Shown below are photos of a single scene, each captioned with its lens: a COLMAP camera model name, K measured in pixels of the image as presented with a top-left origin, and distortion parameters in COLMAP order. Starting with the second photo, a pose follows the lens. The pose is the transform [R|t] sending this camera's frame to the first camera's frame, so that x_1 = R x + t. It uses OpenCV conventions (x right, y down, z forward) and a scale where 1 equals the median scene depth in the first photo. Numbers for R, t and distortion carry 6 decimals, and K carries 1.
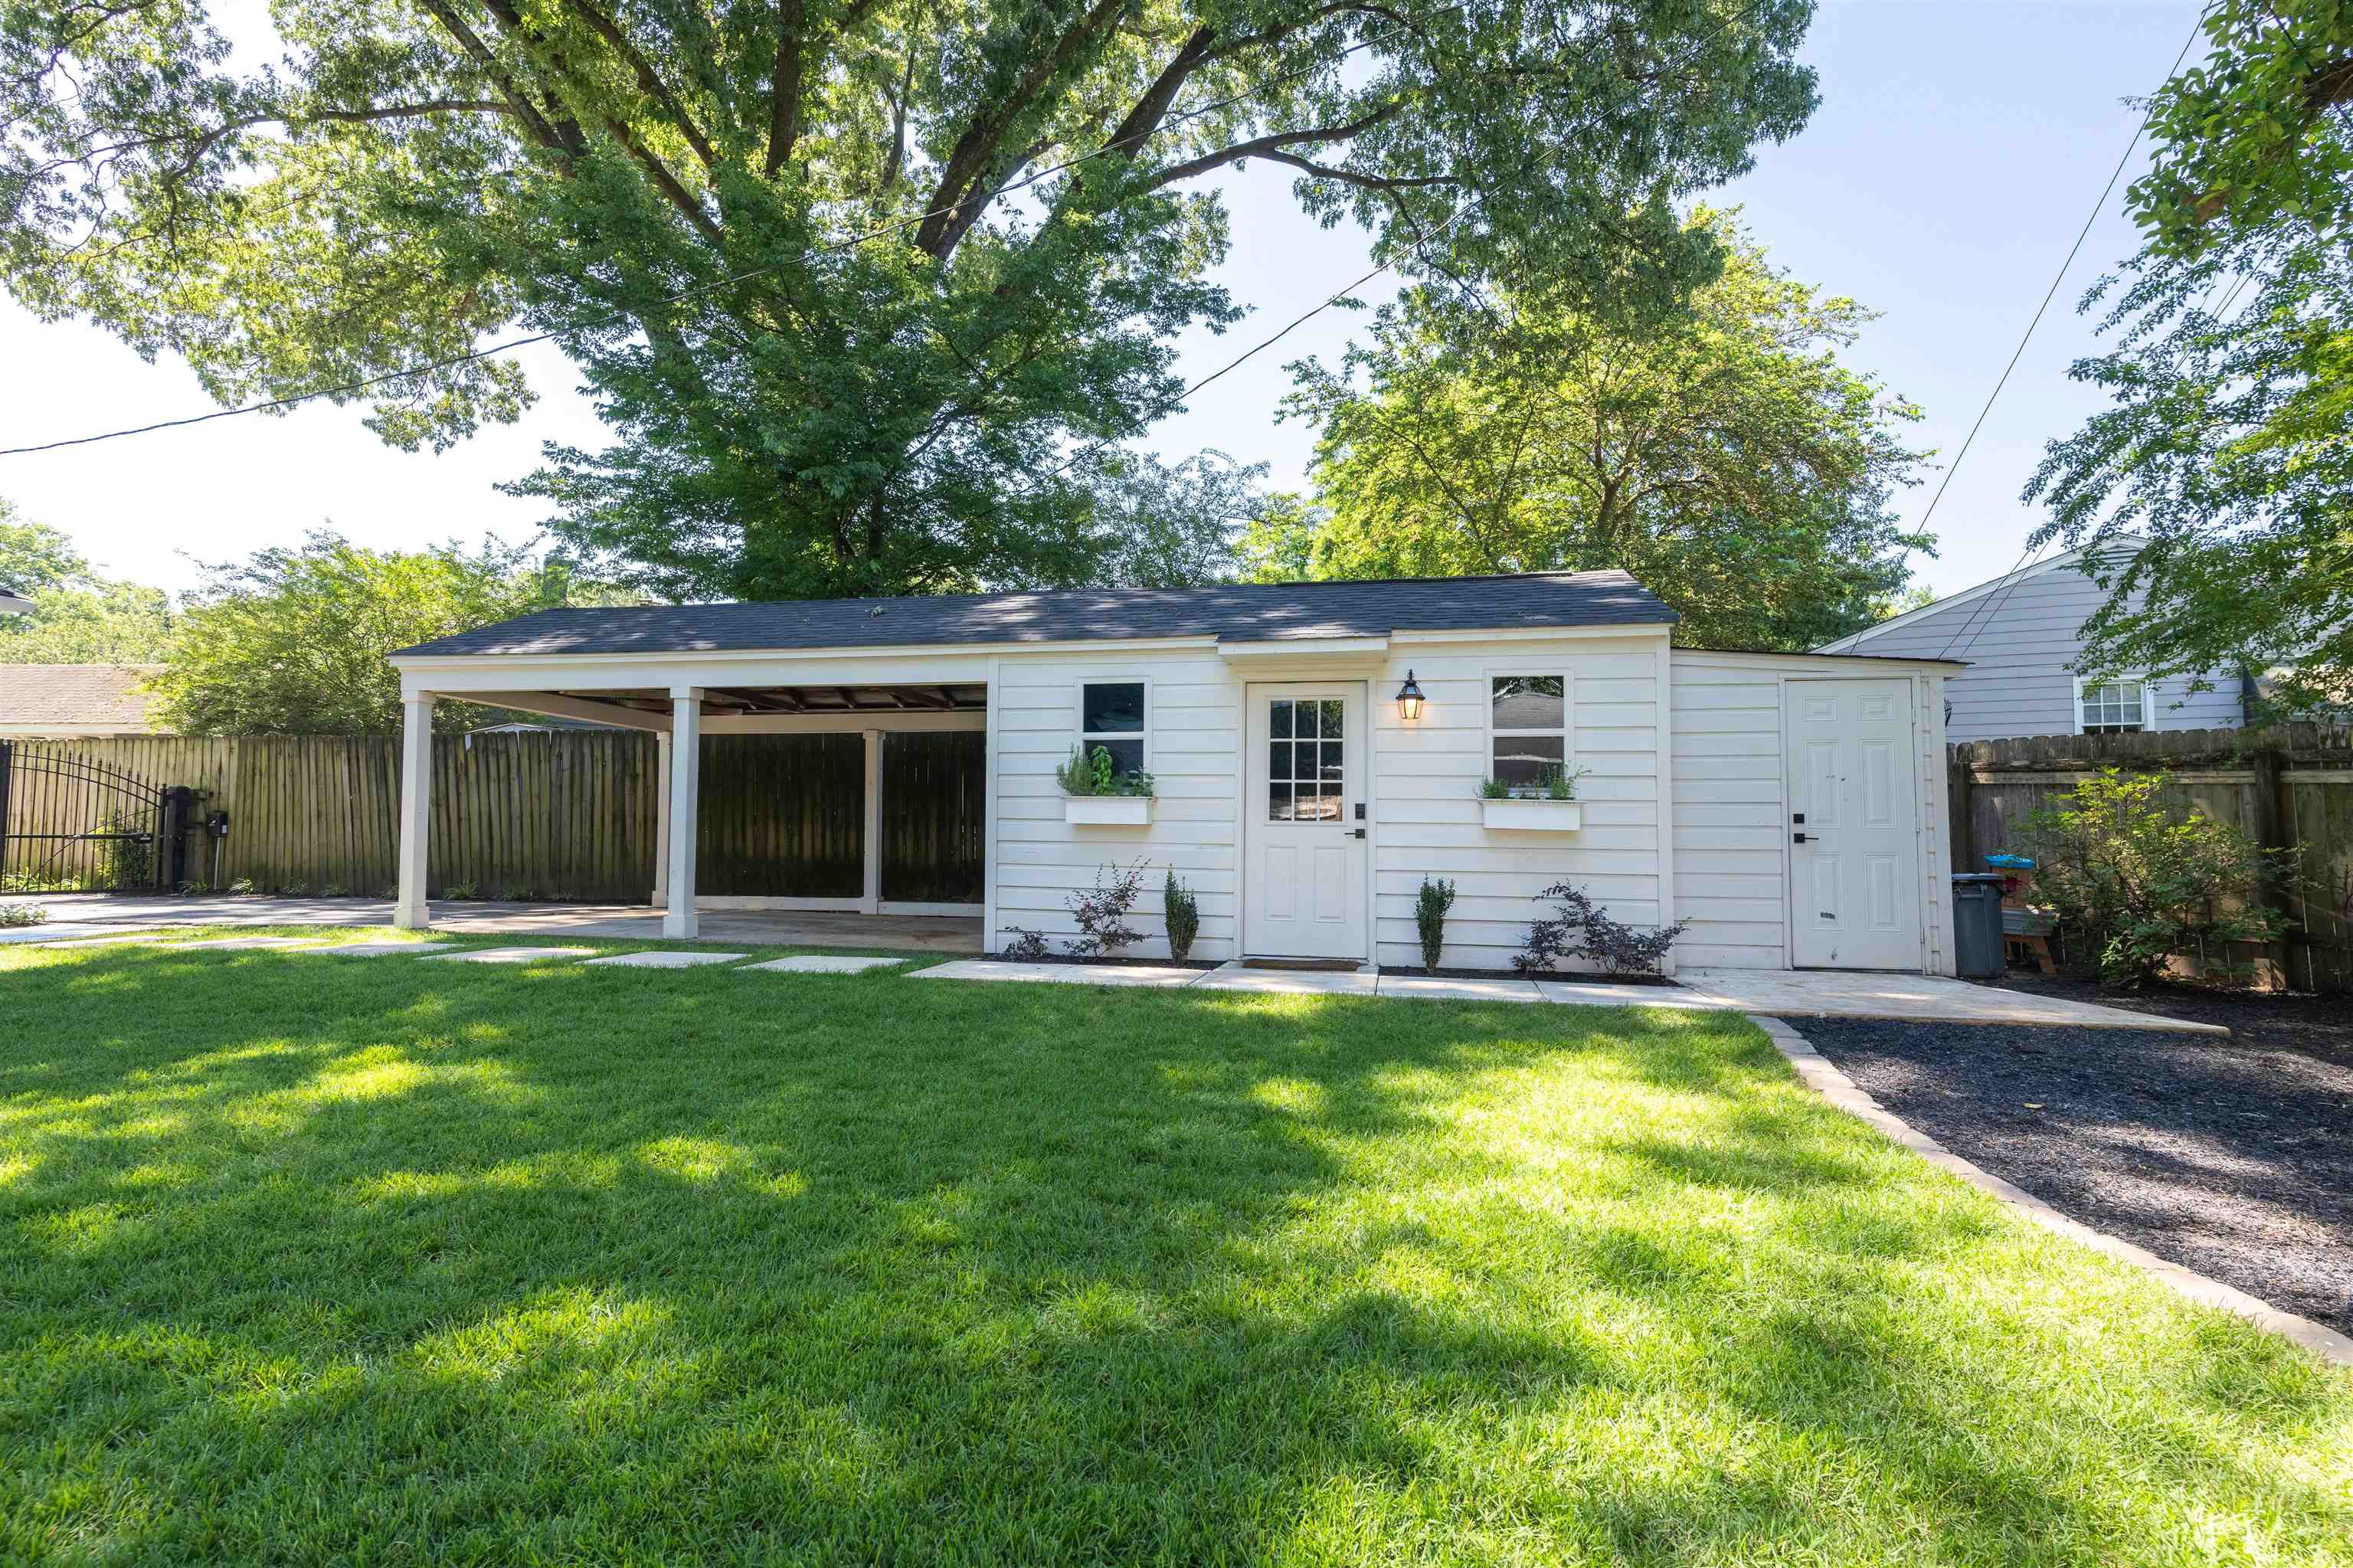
lens RADIAL K [[1125.6, 0, 1159.0], [0, 1125.6, 769.5], [0, 0, 1]] dist [0.002202, 0.000128]
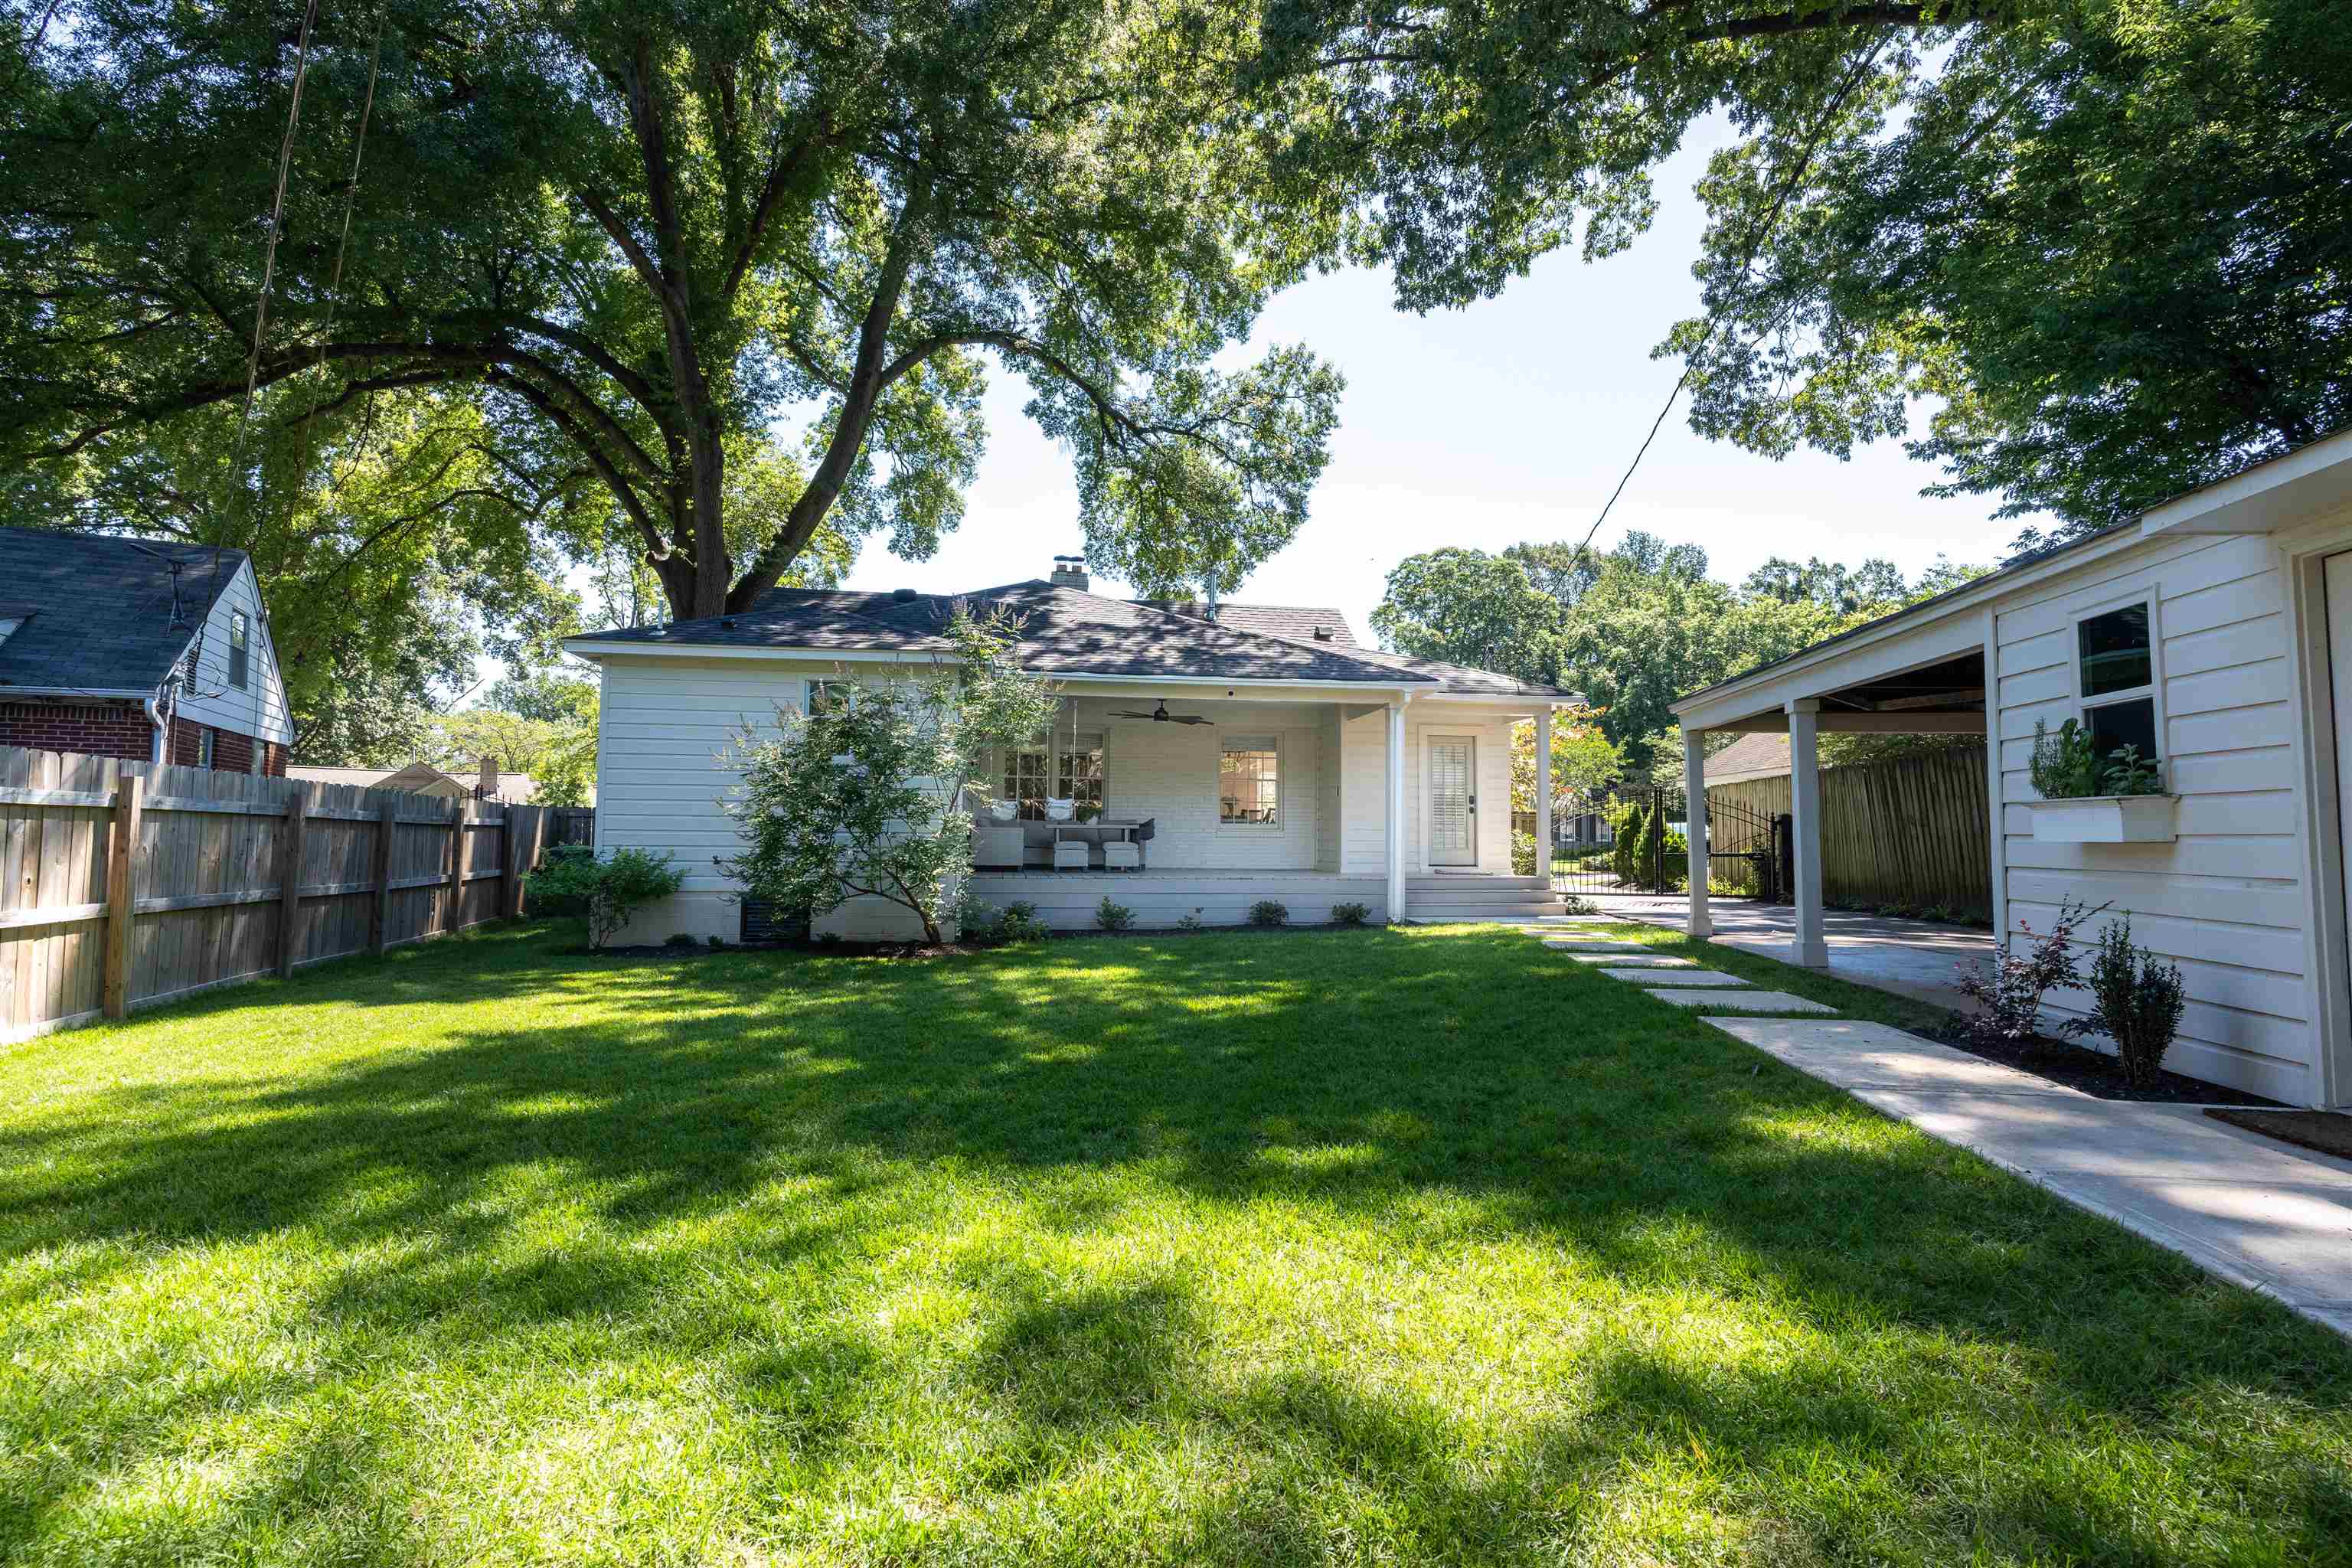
lens RADIAL K [[1125.0, 0, 1158.5], [0, 1125.0, 769.5], [0, 0, 1]] dist [0.002202, 0.000128]
pose [[0.077206, -0.076108, -0.994106, 0.523698], [0.050864, 0.996084, -0.072309, 0.026376], [0.995717, -0.044981, 0.080775, 0.434009]]
